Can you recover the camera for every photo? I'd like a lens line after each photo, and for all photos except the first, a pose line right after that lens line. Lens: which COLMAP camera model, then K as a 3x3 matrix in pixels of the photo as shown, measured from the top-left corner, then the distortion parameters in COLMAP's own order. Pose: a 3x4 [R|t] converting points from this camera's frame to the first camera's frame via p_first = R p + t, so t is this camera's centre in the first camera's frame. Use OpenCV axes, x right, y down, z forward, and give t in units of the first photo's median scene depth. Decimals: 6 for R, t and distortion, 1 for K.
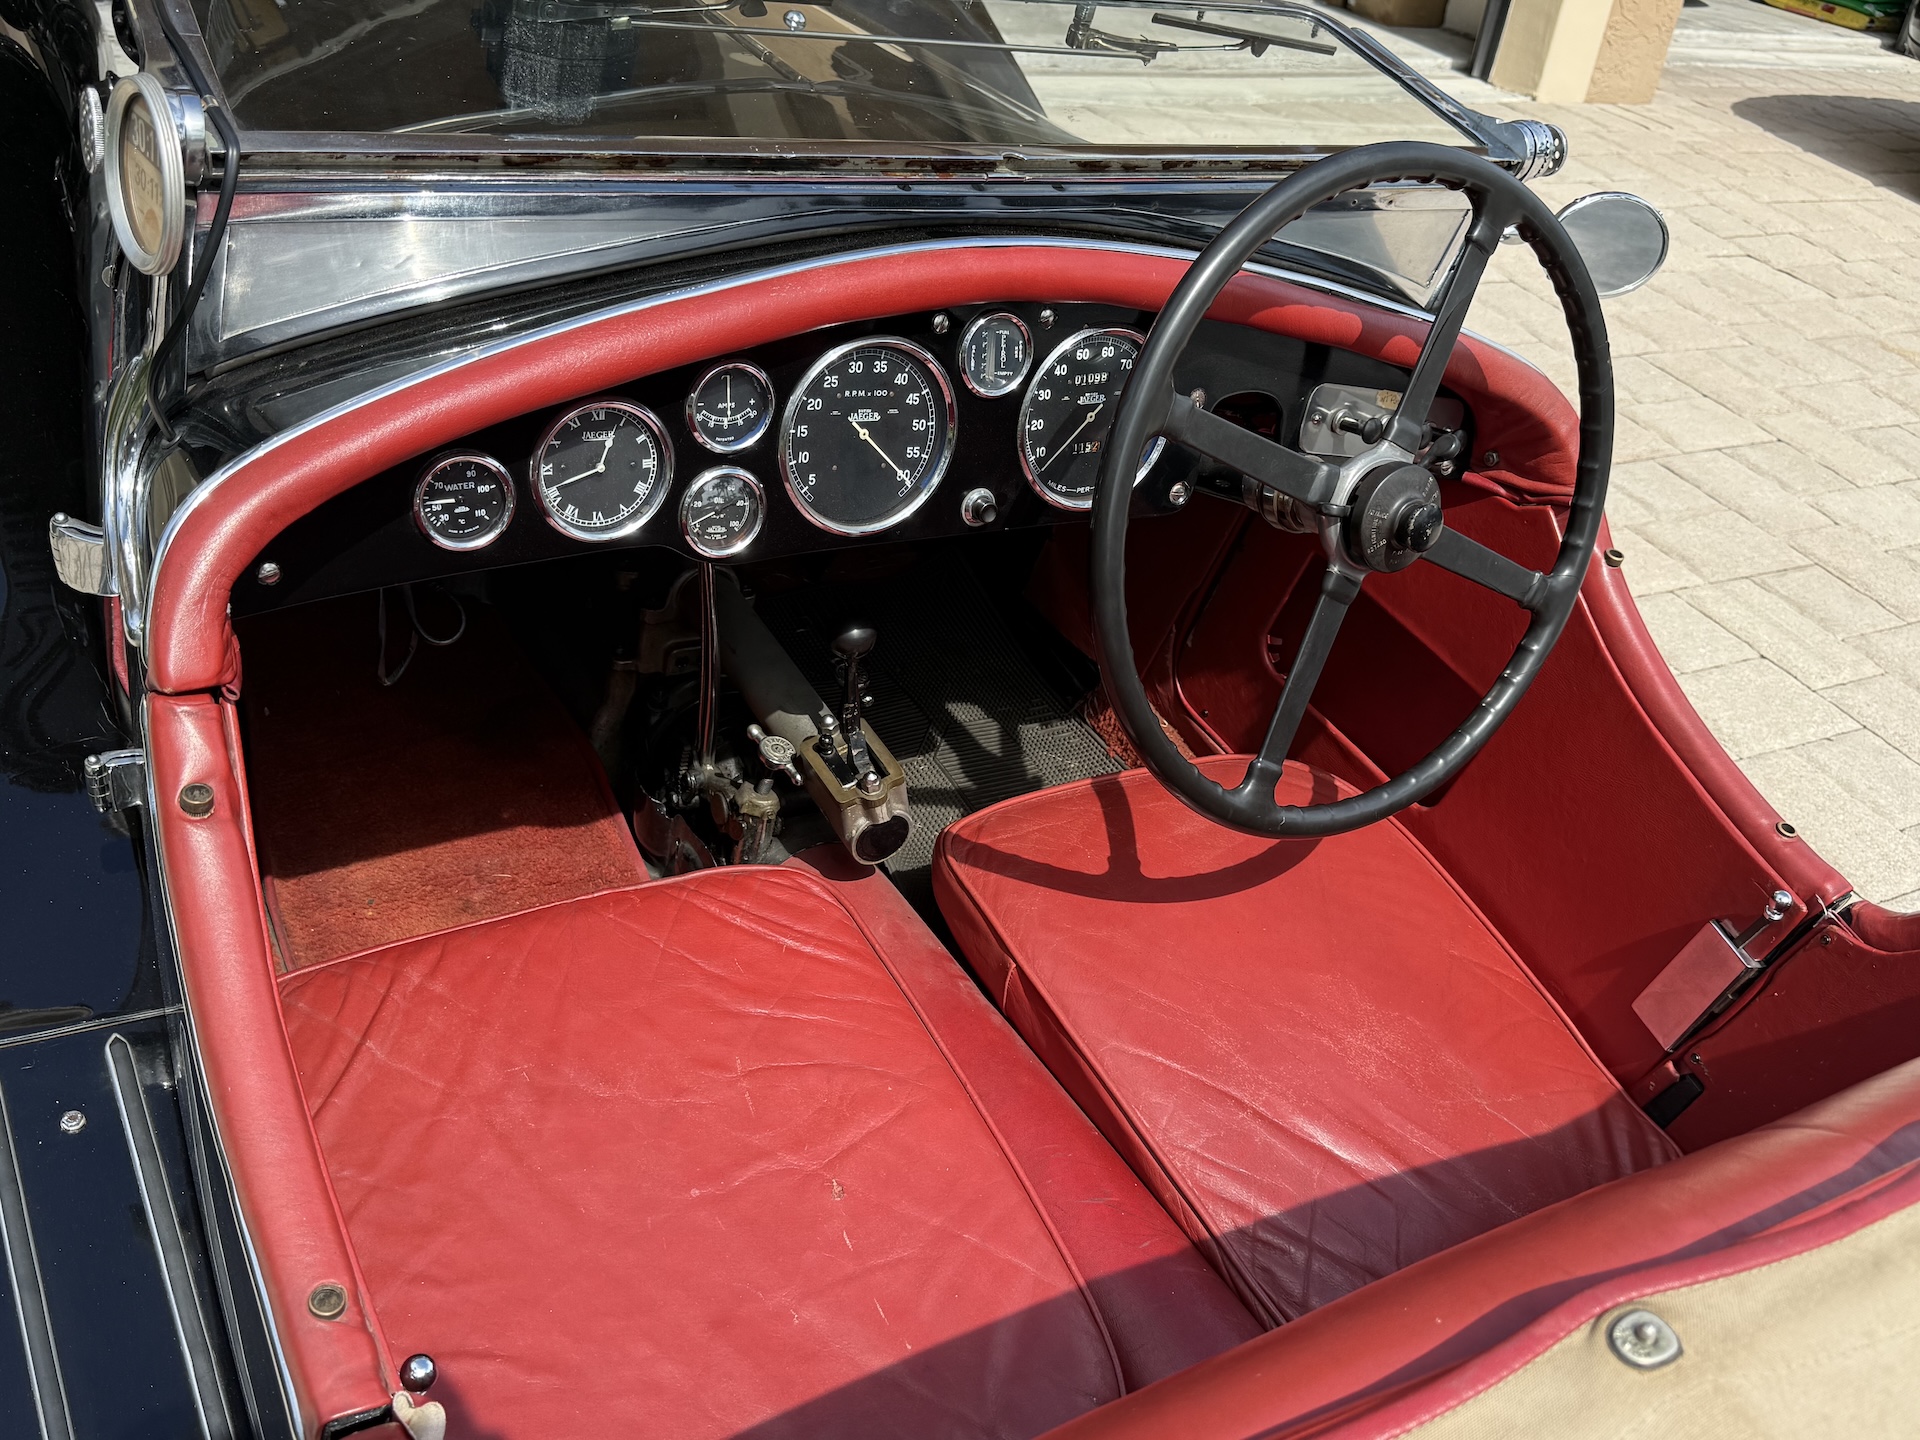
lens RADIAL K [[1789.6, 0, 961.5], [0, 1789.6, 722.3], [0, 0, 1]] dist [0.066586, 0.000000]
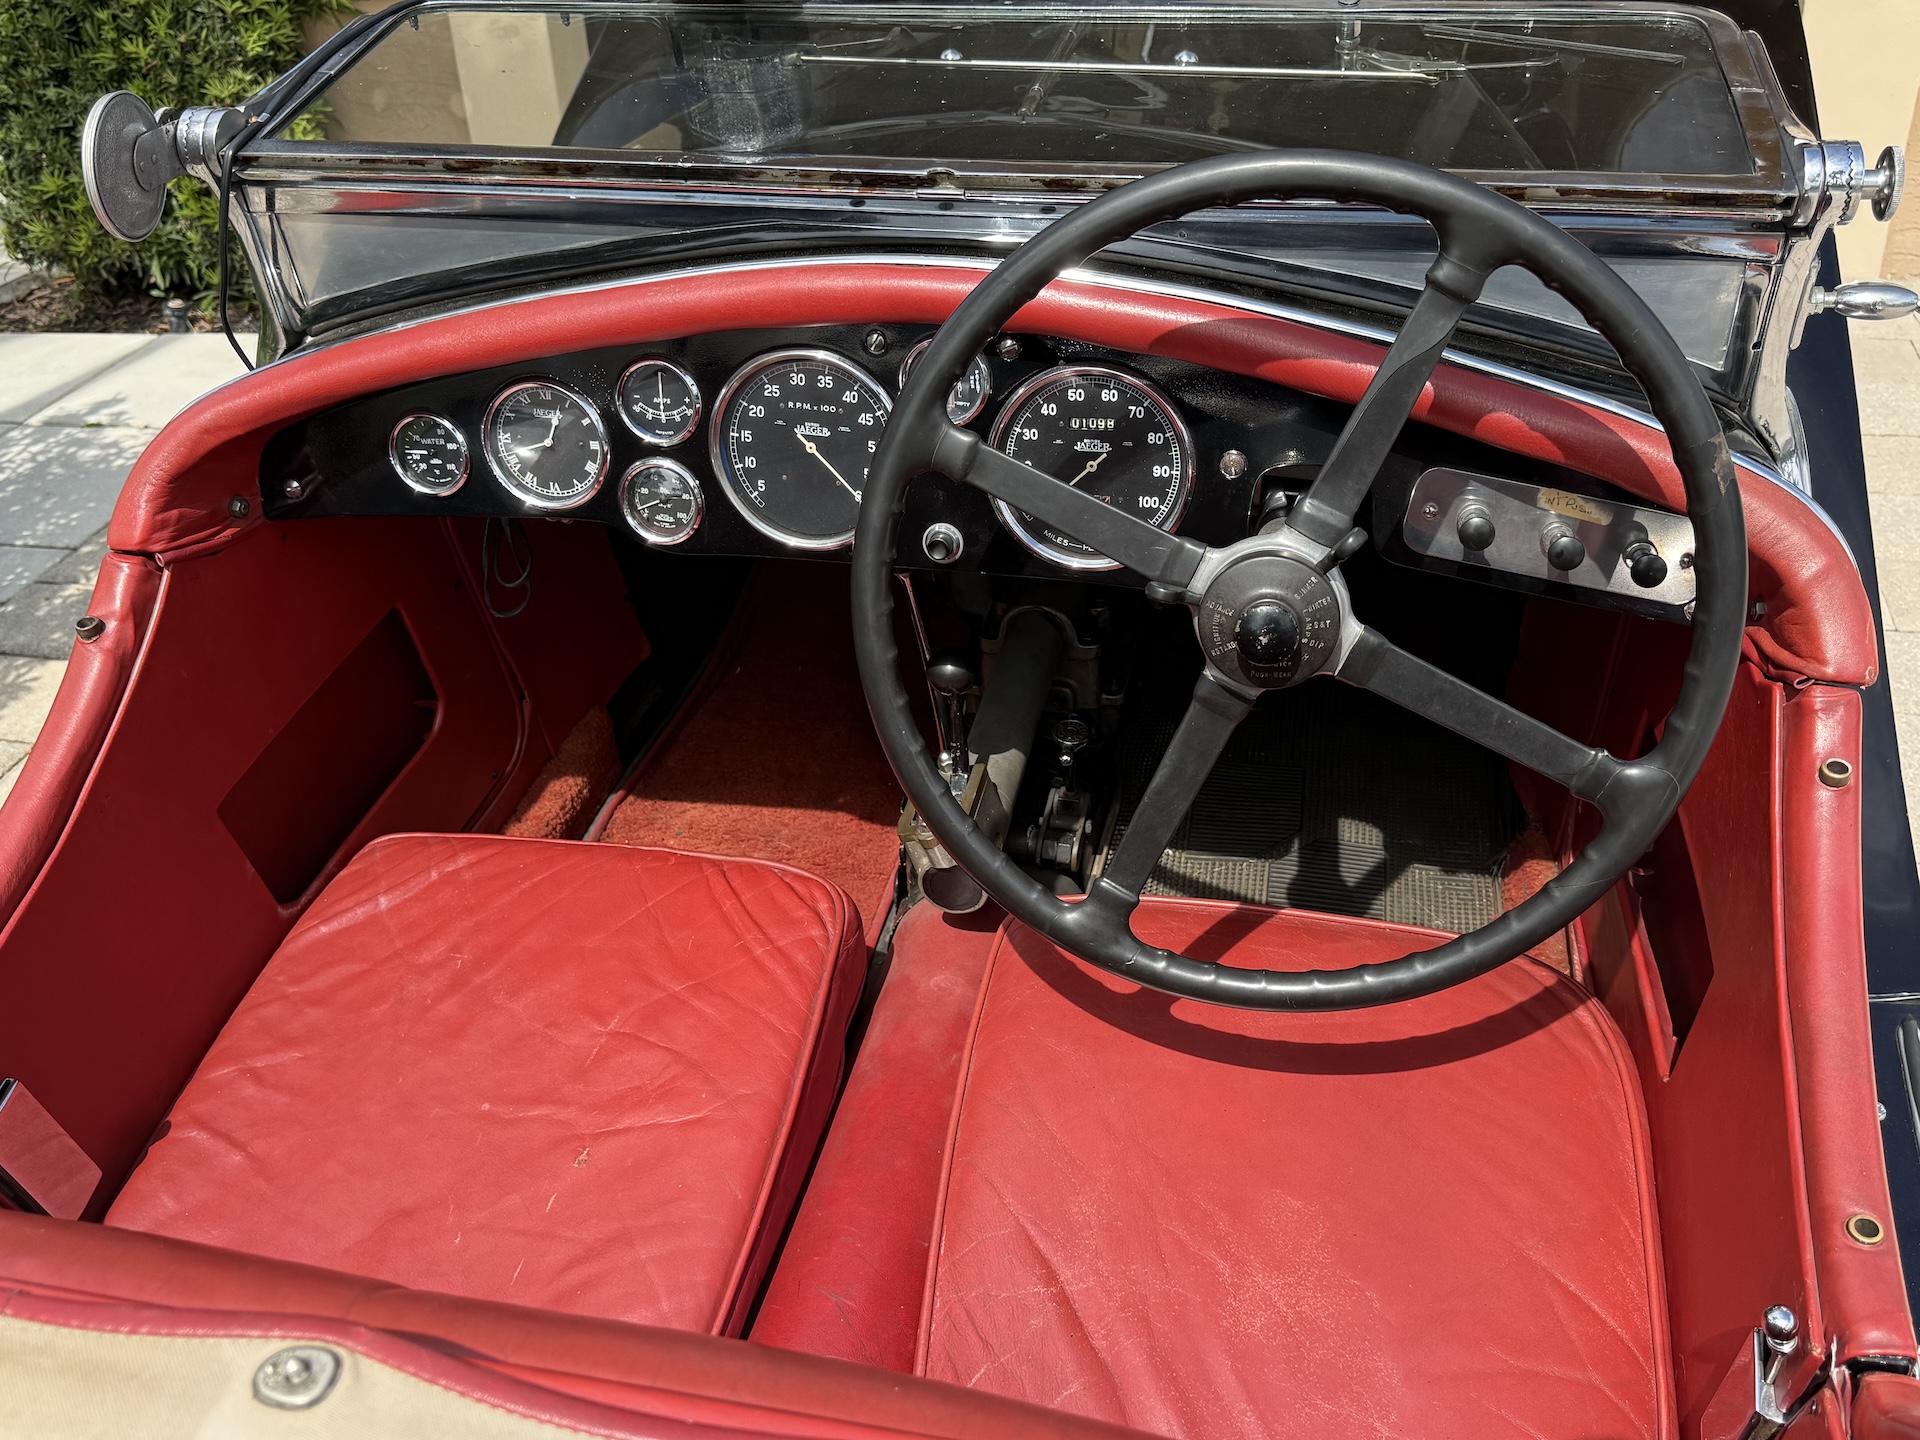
lens RADIAL K [[1789.6, 0, 961.6], [0, 1789.6, 715.4], [0, 0, 1]] dist [0.066586, 0.000000]
pose [[0.702258, 0.195978, -0.684417, 0.746424], [-0.238688, 0.970535, 0.032996, -0.071811], [0.670718, 0.140190, 0.728344, 0.363974]]
